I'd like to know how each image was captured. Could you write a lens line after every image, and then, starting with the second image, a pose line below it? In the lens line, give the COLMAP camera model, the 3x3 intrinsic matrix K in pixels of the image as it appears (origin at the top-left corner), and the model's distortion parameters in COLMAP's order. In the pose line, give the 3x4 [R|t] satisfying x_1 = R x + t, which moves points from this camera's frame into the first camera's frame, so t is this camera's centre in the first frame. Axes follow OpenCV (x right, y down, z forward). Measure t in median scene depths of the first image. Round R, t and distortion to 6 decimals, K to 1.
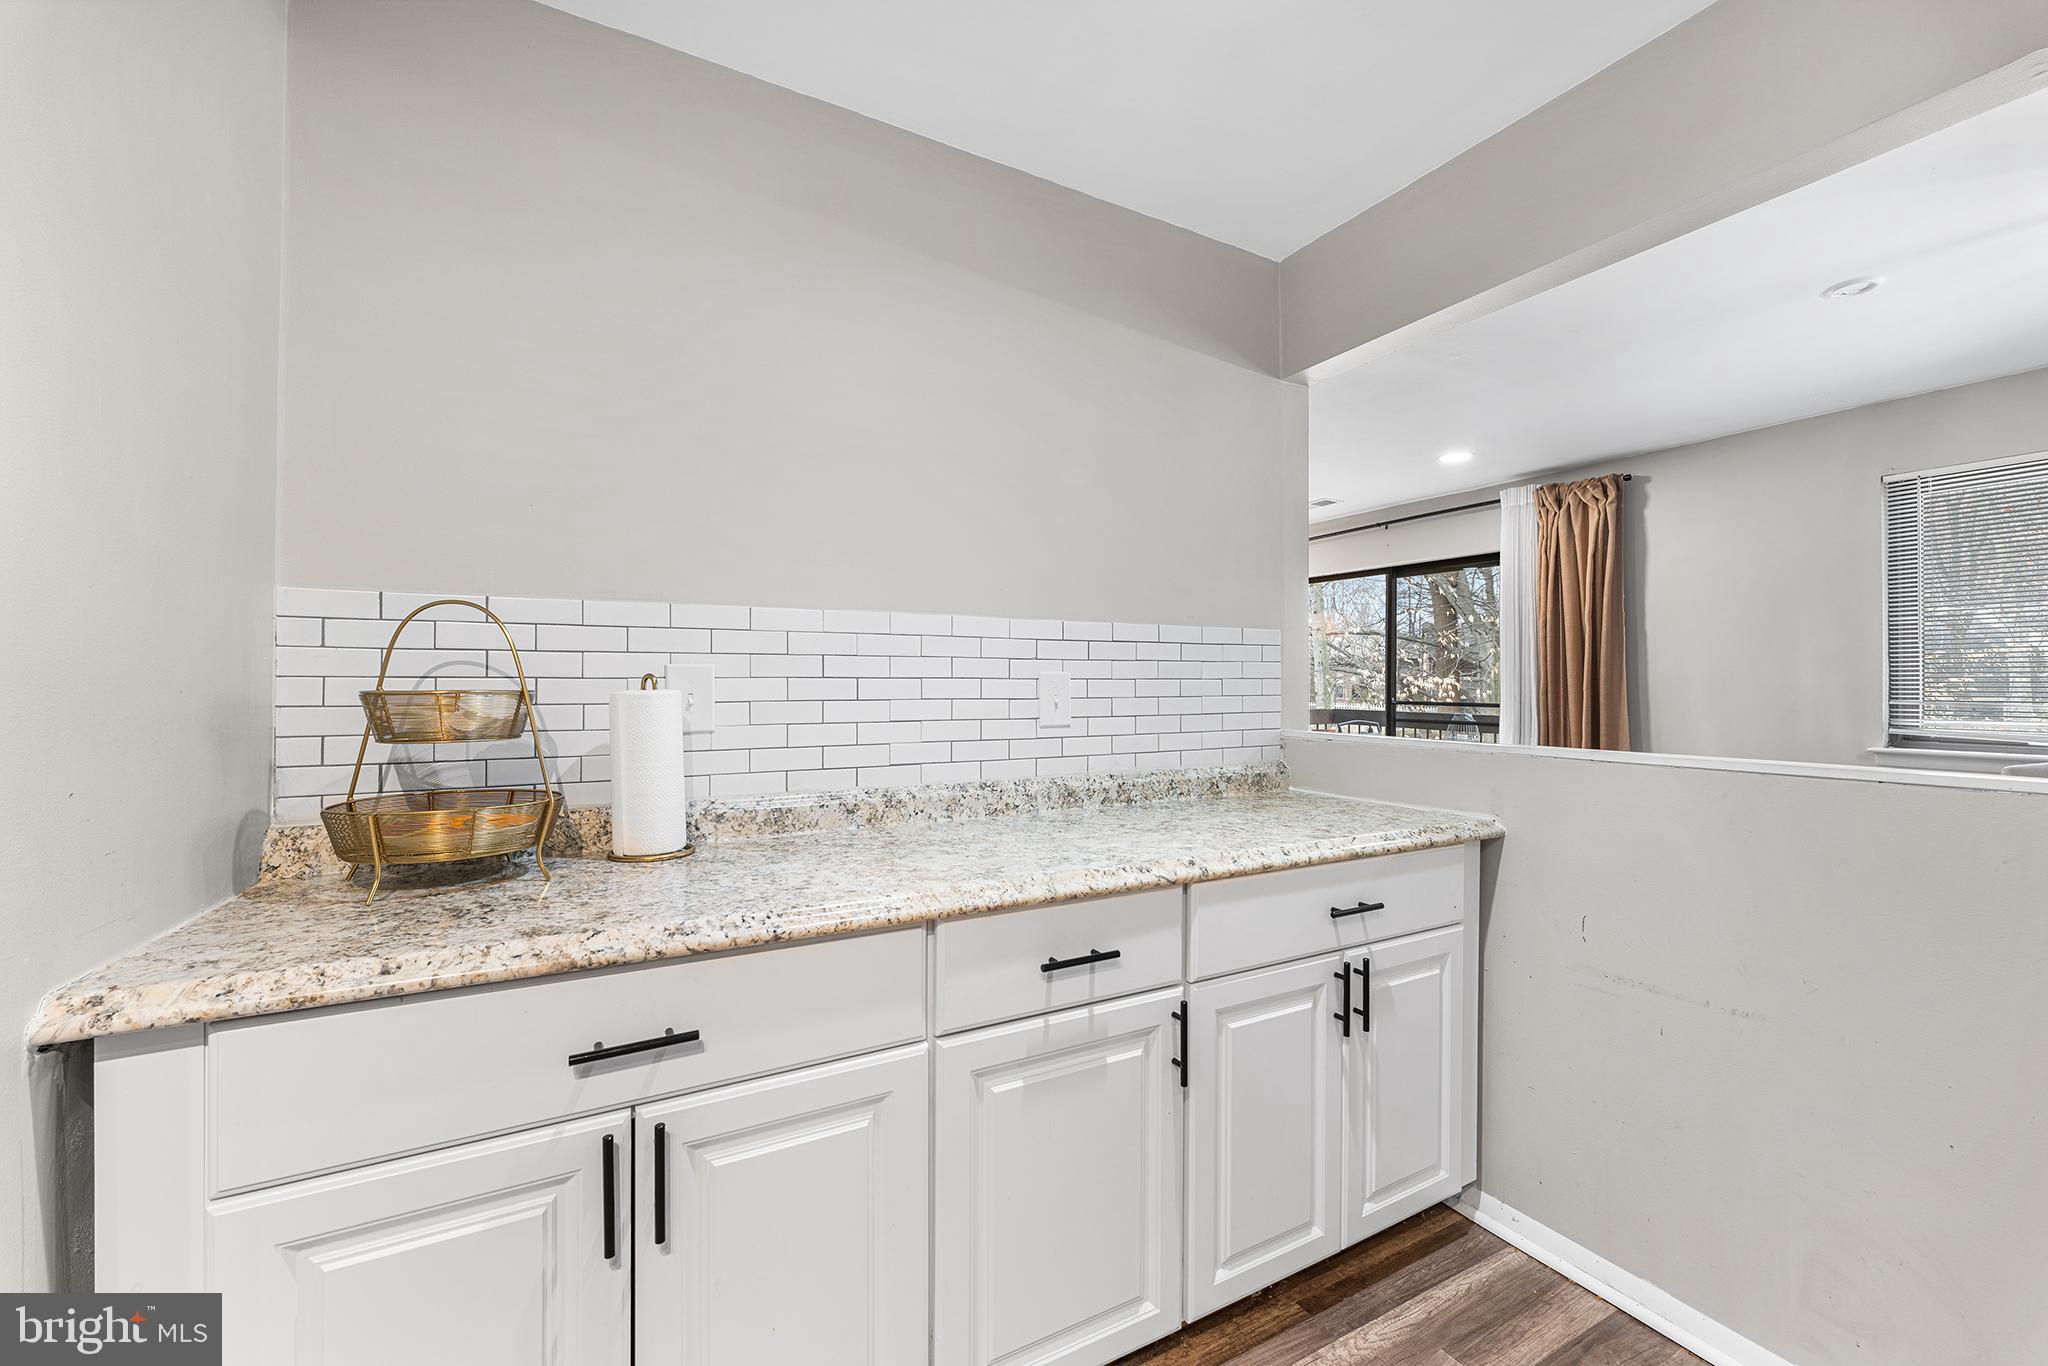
lens RADIAL K [[824.1, 0, 1026.3], [0, 824.1, 671.8], [0, 0, 1]] dist [-0.001826, 0.000167]
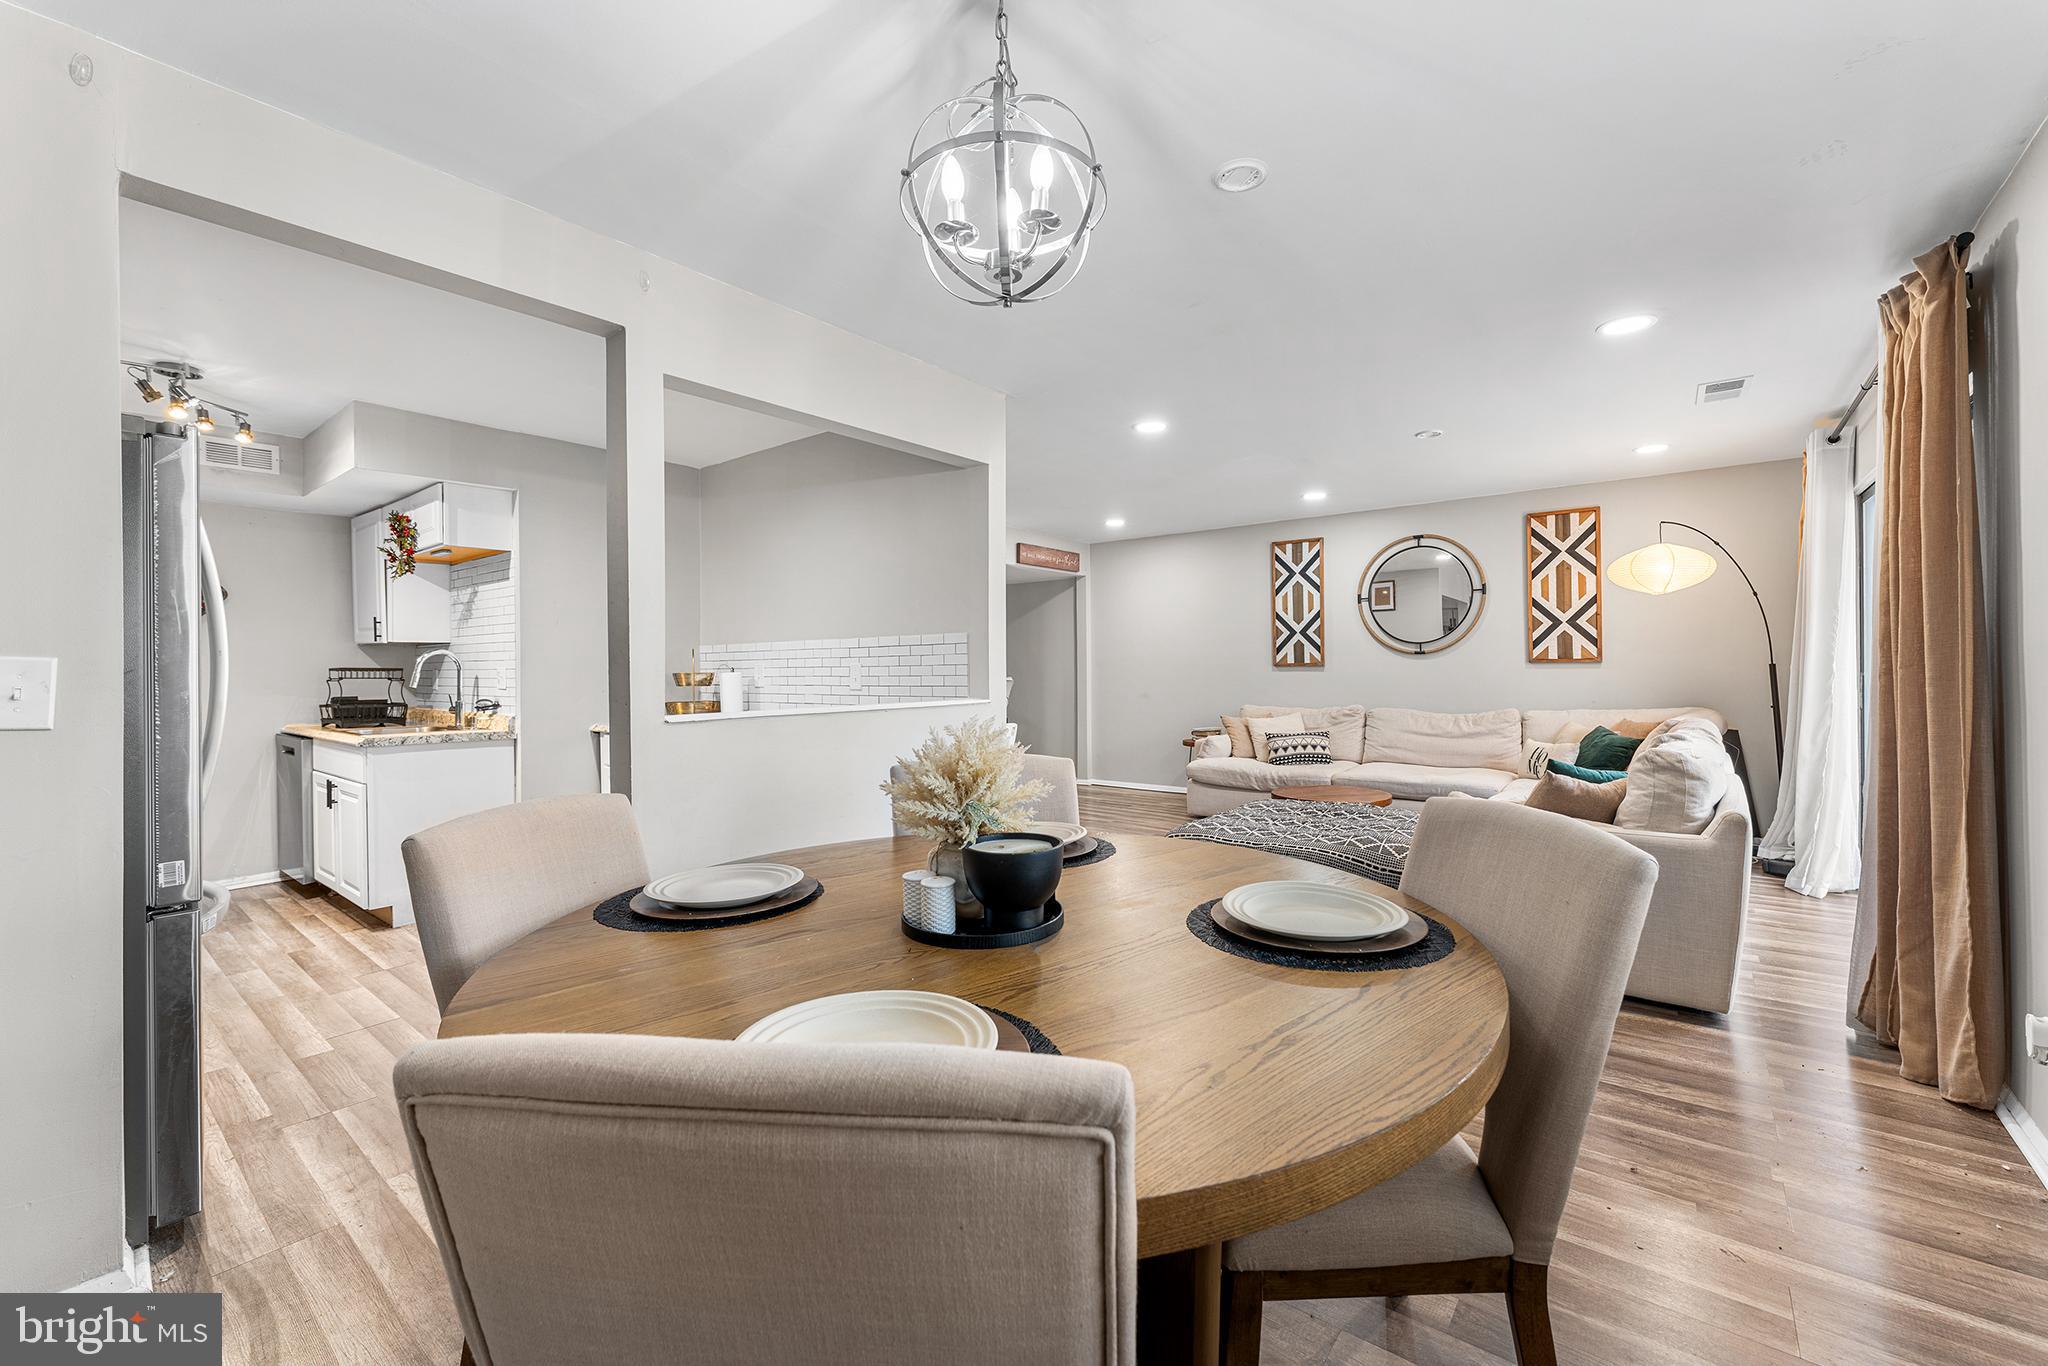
lens RADIAL K [[824.1, 0, 1026.3], [0, 824.1, 671.8], [0, 0, 1]] dist [-0.001826, 0.000167]
pose [[0.376673, -0.000996, -0.926346, 3.215382], [0.024446, 0.999662, 0.008866, 0.020068], [0.926024, -0.025985, 0.376570, 0.952759]]
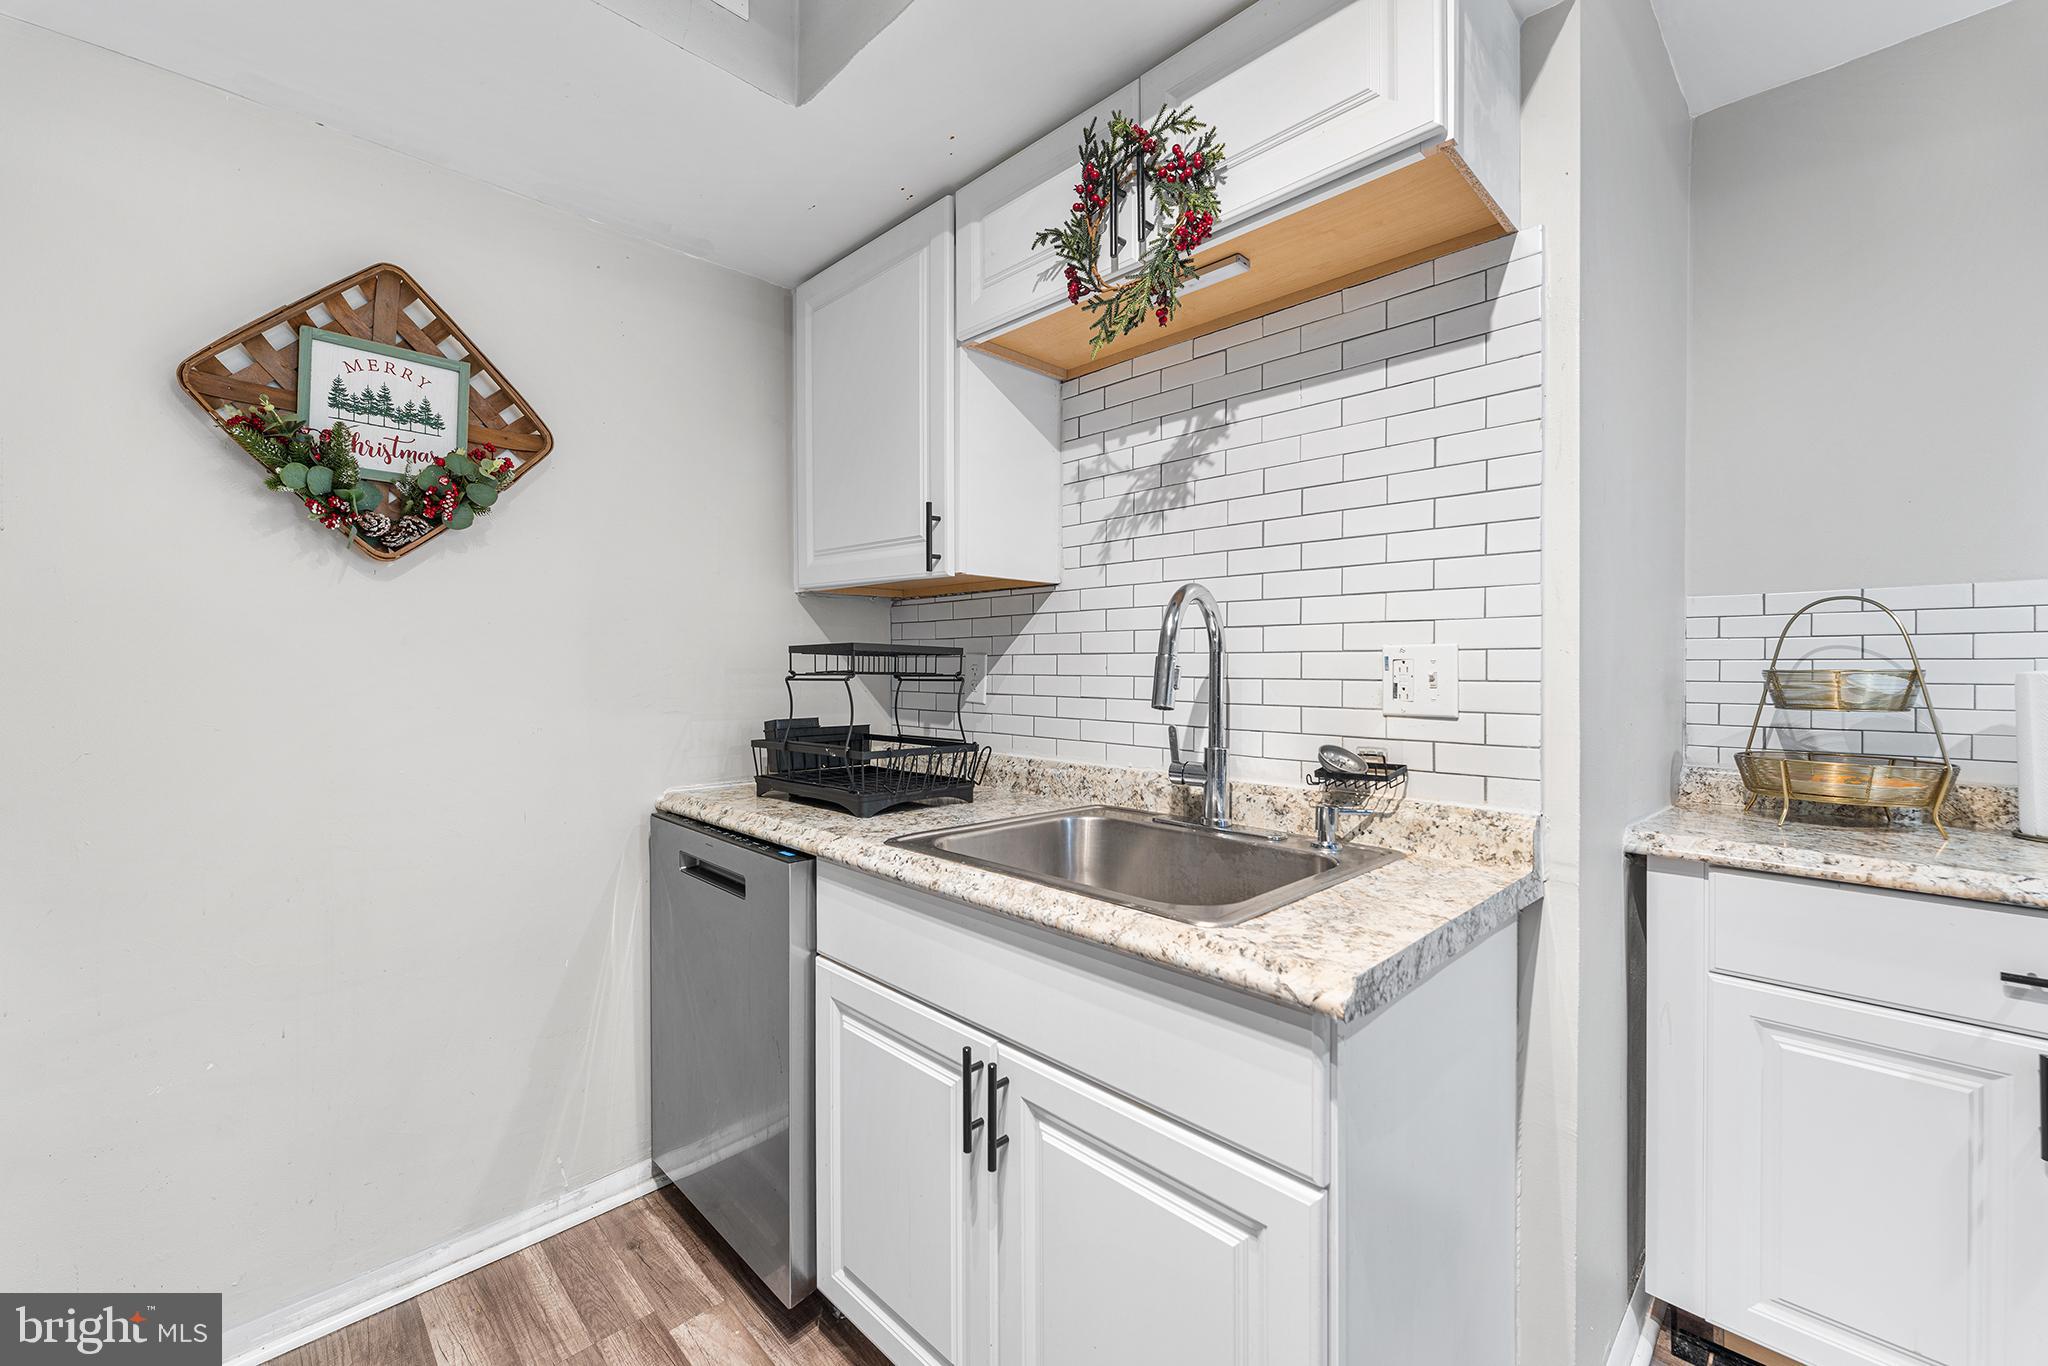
lens RADIAL K [[824.1, 0, 1026.3], [0, 824.1, 671.8], [0, 0, 1]] dist [-0.001826, 0.000167]
pose [[0.270902, 0.004463, -0.962597, 0.155572], [0.014026, 0.999865, 0.008583, -0.002037], [0.962505, -0.015827, 0.270802, -0.501502]]
